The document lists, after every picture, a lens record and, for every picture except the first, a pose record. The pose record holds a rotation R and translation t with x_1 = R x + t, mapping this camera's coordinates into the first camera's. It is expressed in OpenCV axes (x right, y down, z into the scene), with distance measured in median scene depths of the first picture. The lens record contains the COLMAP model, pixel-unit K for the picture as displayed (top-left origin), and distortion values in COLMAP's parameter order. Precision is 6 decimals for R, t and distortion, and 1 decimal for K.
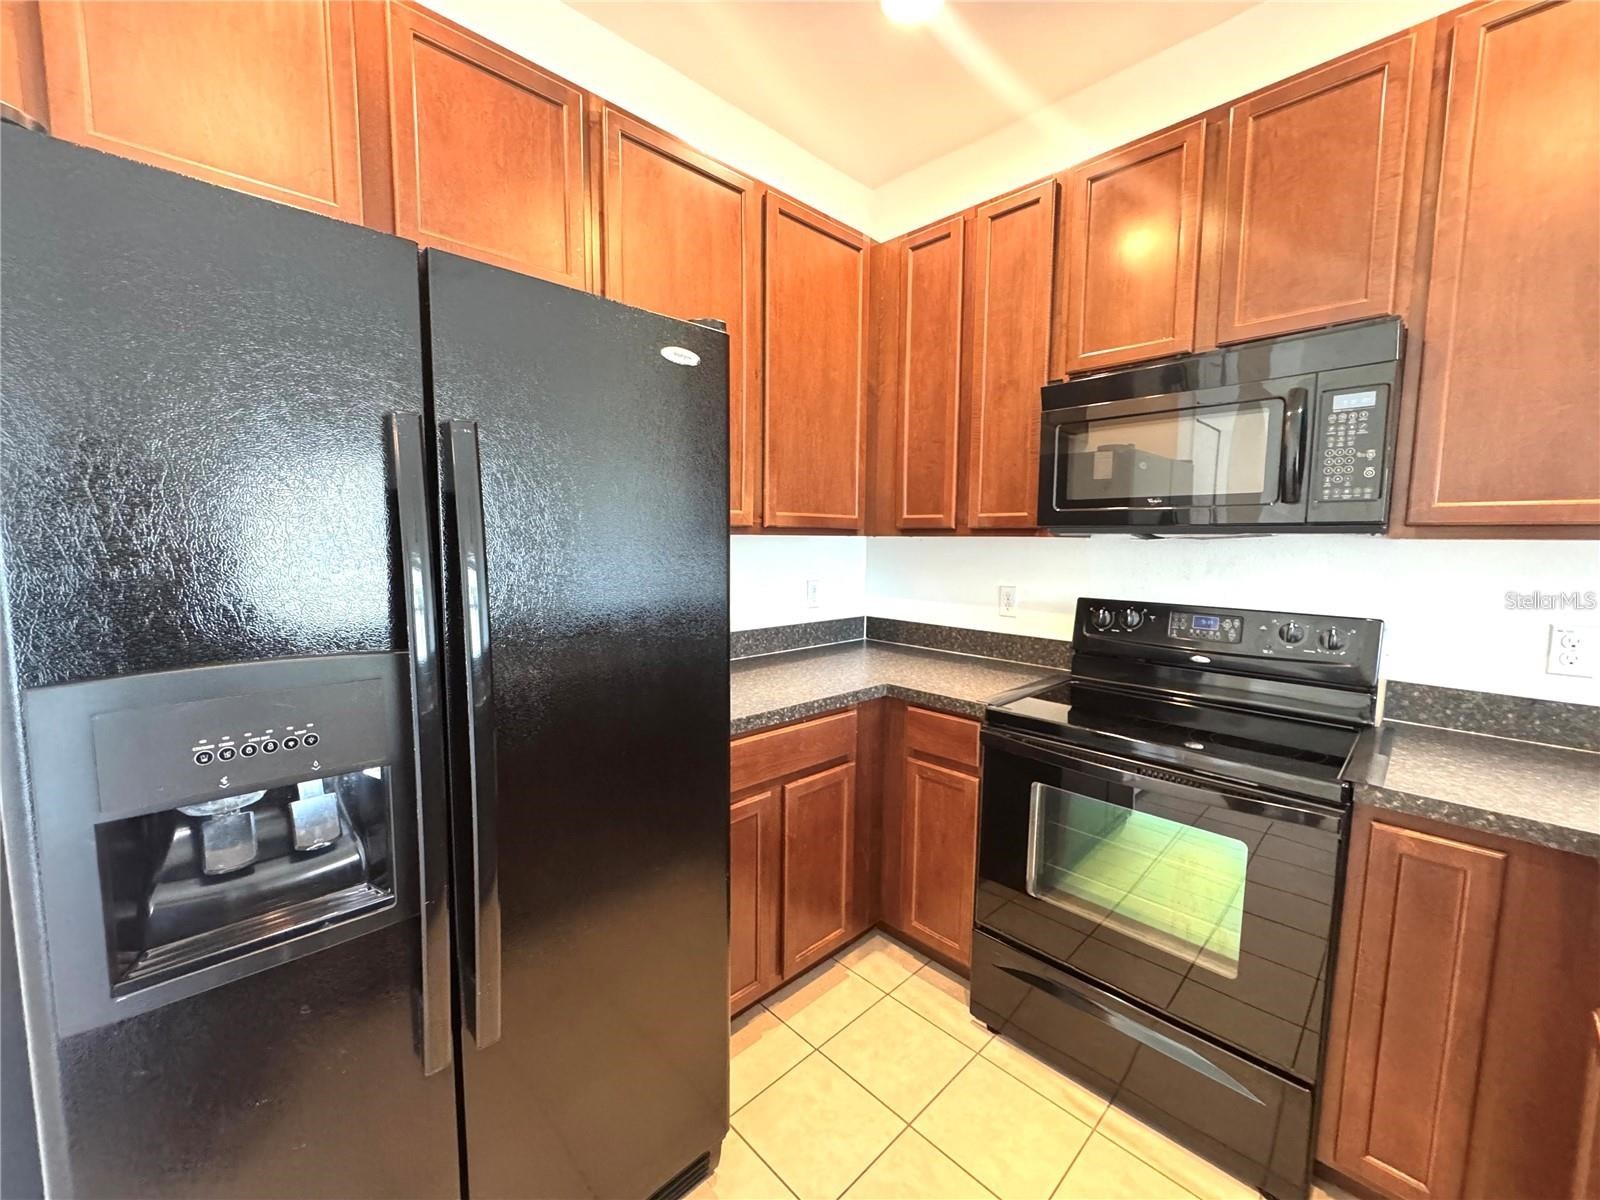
lens RADIAL K [[635.8, 0, 800.0], [0, 635.8, 600.0], [0, 0, 1]] dist [-0.003228, 0.000089]
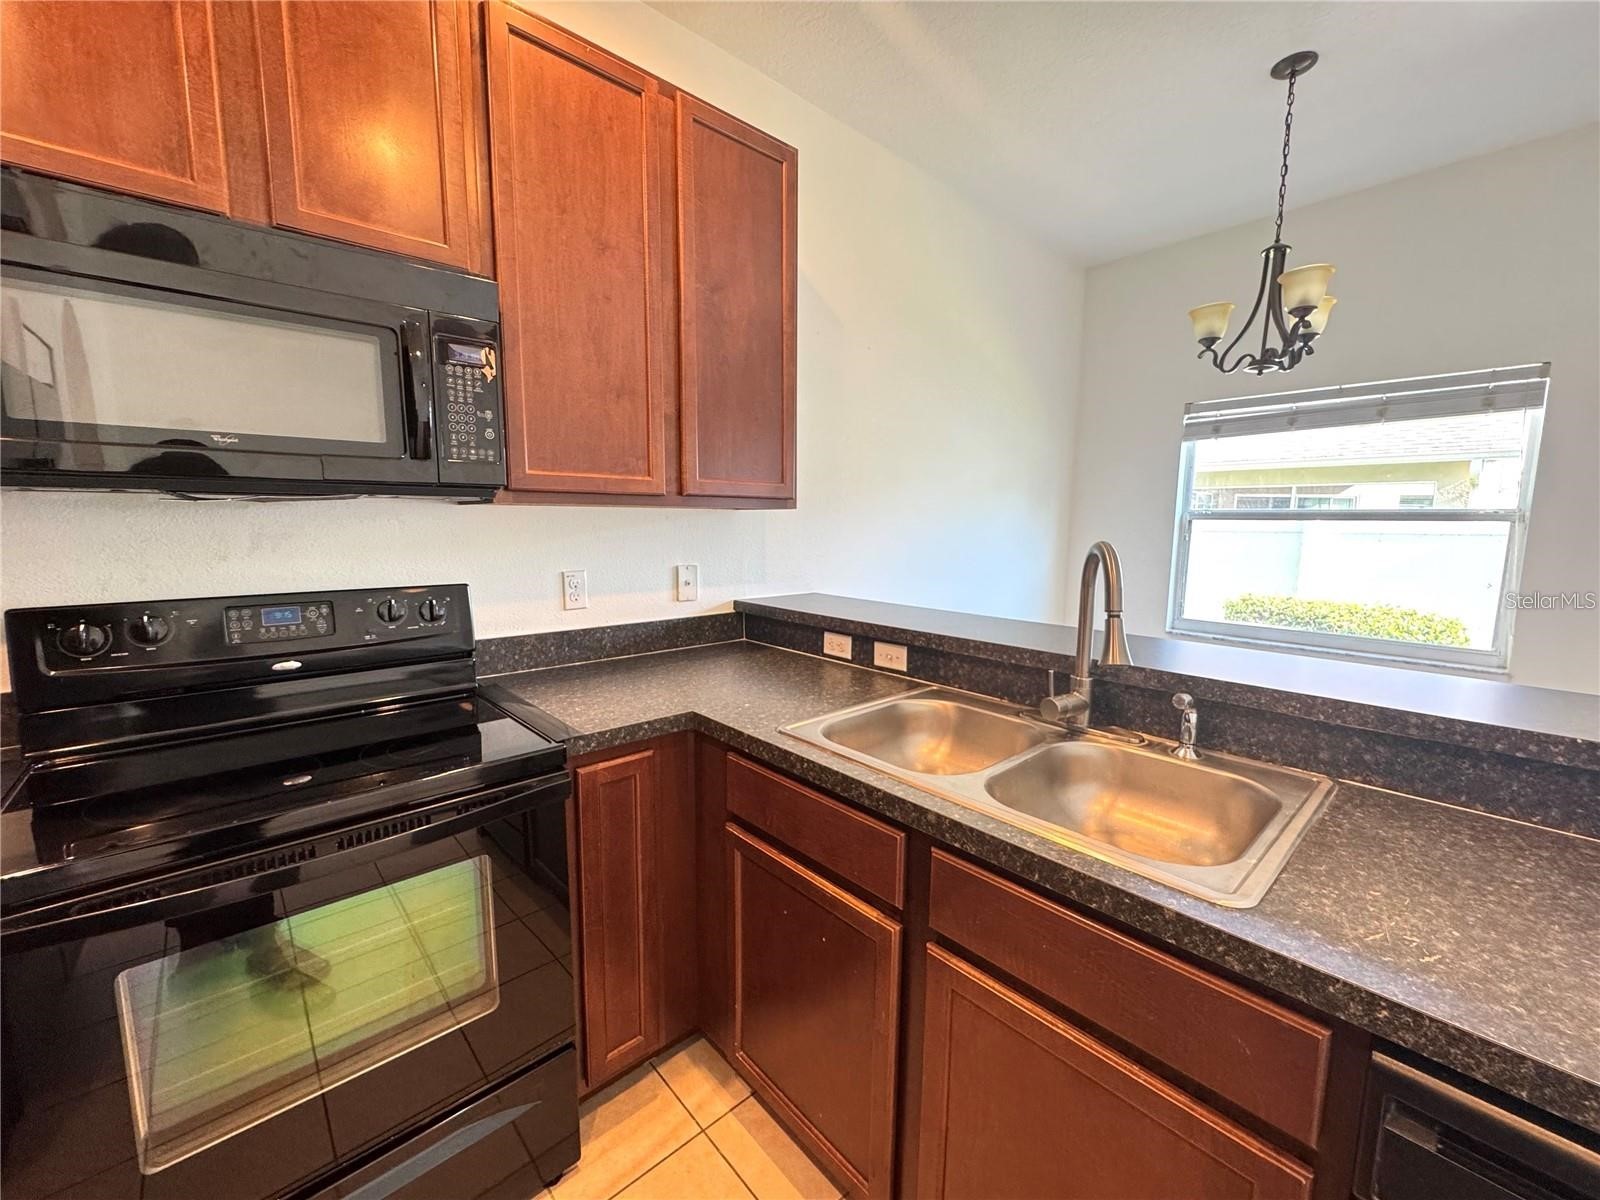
lens RADIAL K [[635.8, 0, 800.0], [0, 635.8, 600.0], [0, 0, 1]] dist [-0.003228, 0.000089]
pose [[0.035359, -0.133556, 0.990410, -0.067483], [0.090052, 0.987424, 0.129938, -0.023978], [-0.995309, 0.084594, 0.046942, 0.366015]]
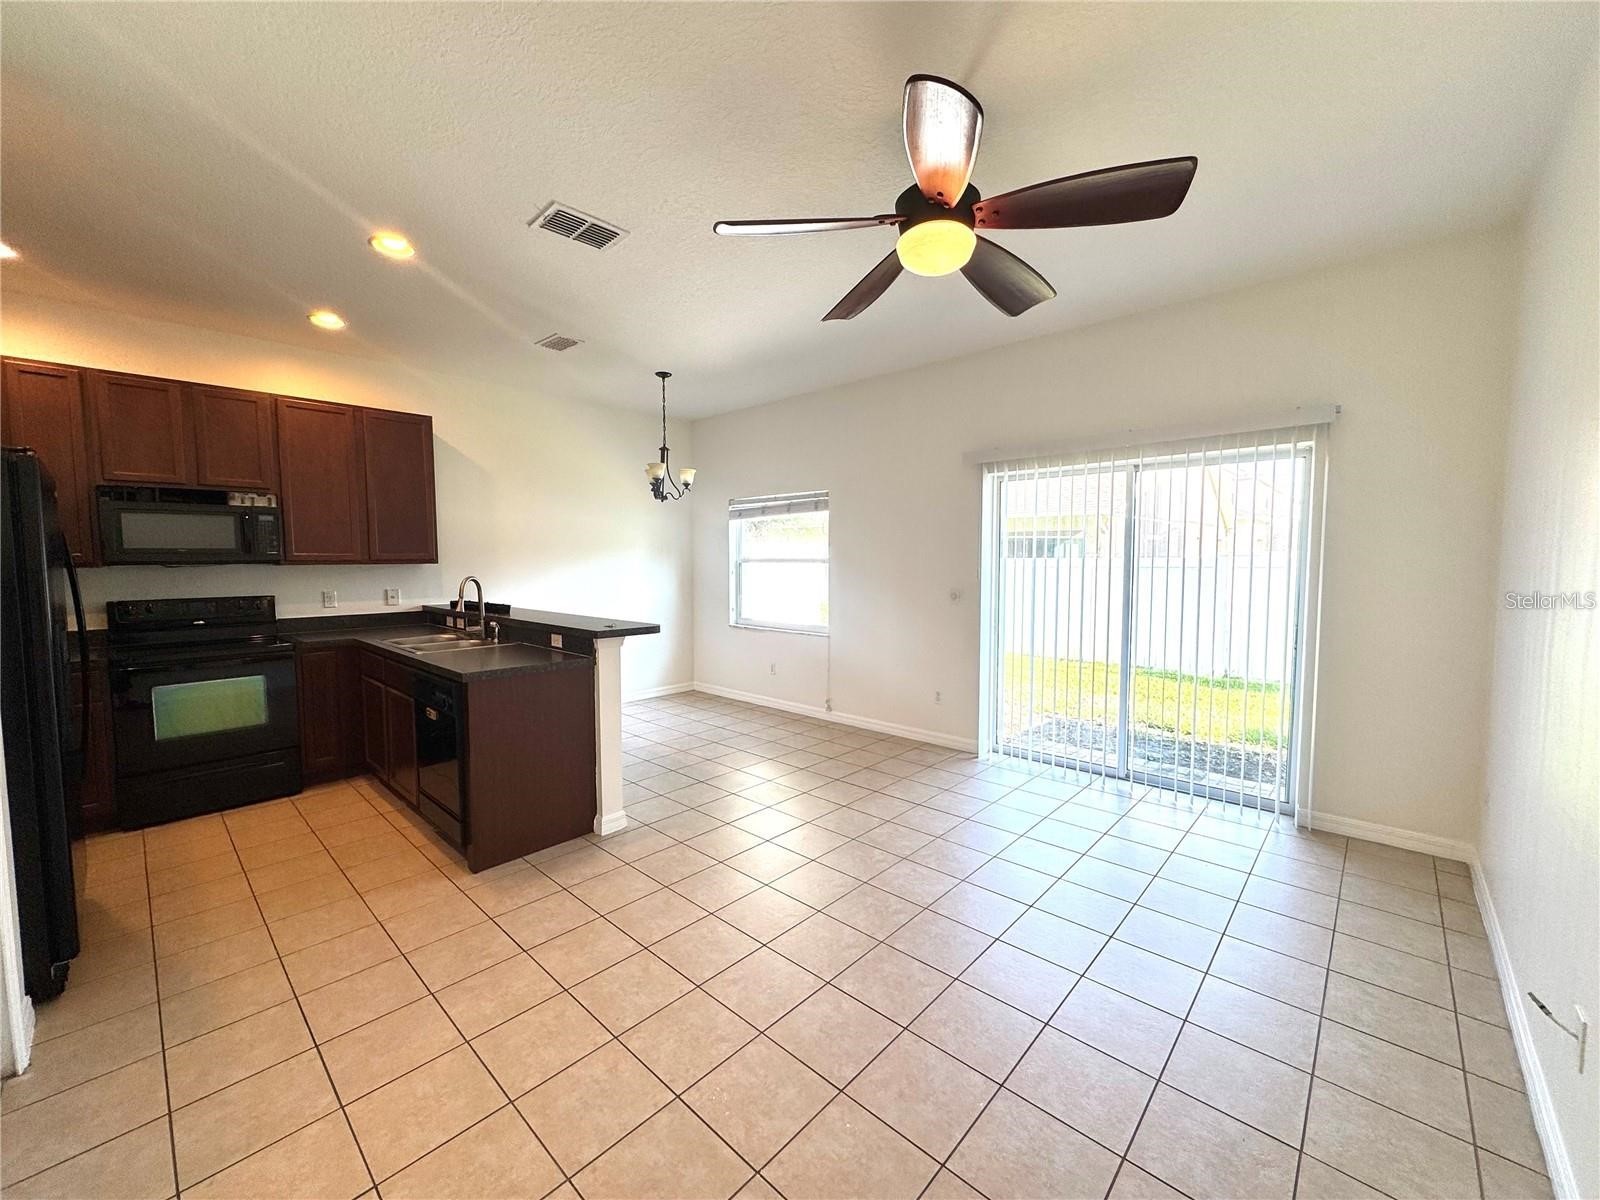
lens RADIAL K [[635.8, 0, 800.0], [0, 635.8, 600.0], [0, 0, 1]] dist [-0.003228, 0.000089]
pose [[-0.053222, -0.076495, 0.995649, -1.590818], [0.099905, 0.991651, 0.081528, 0.045832], [-0.993573, 0.103809, -0.045136, -0.915900]]
